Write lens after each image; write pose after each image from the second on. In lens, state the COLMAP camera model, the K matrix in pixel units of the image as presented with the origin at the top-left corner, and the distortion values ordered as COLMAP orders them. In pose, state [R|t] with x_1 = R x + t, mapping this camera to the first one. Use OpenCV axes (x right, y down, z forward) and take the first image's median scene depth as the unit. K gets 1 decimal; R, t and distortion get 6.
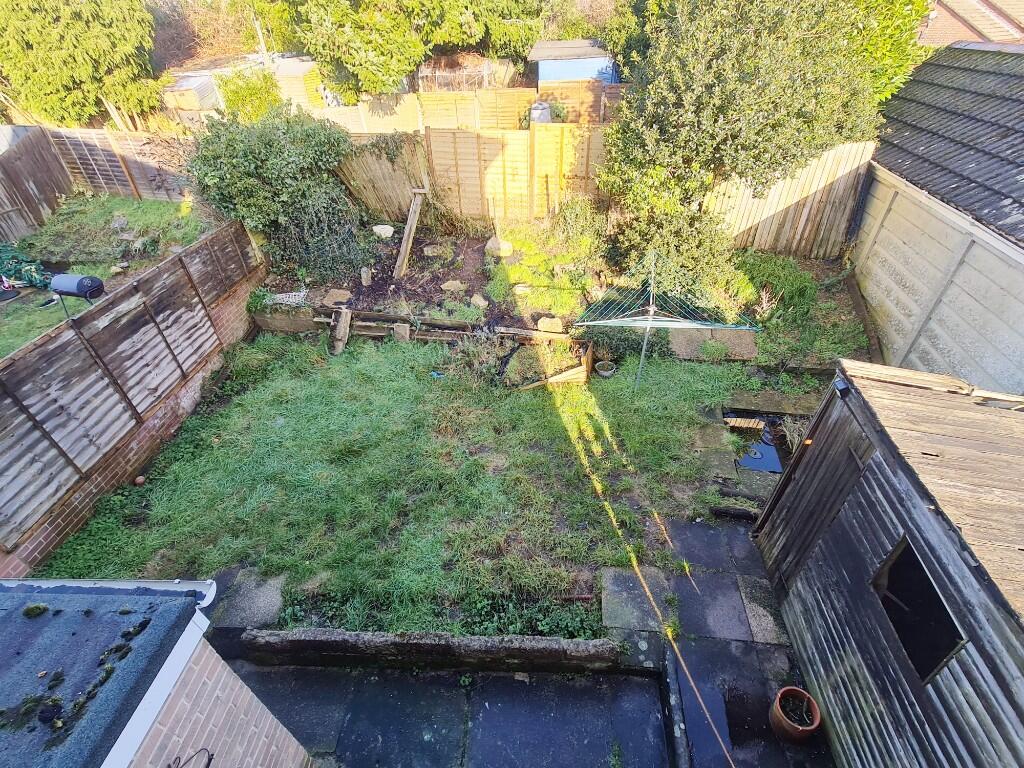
lens RADIAL K [[436.0, 0, 512.0], [0, 436.0, 384.0], [0, 0, 1]] dist [-0.008930, 0.005240]
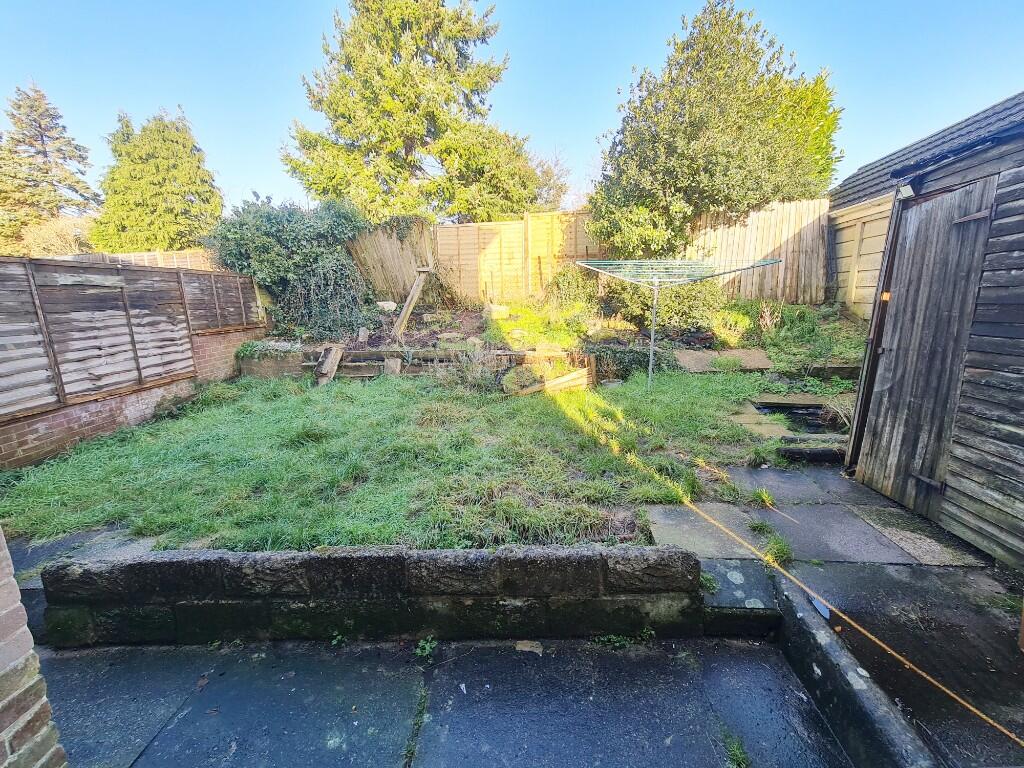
lens RADIAL K [[415.9, 0, 512.0], [0, 415.9, 384.0], [0, 0, 1]] dist [-0.009005, 0.005112]
pose [[0.999941, 0.001165, 0.010836, -0.002807], [0.003353, 0.913156, -0.407596, 0.327823], [-0.010370, 0.407608, 0.913098, 0.216459]]
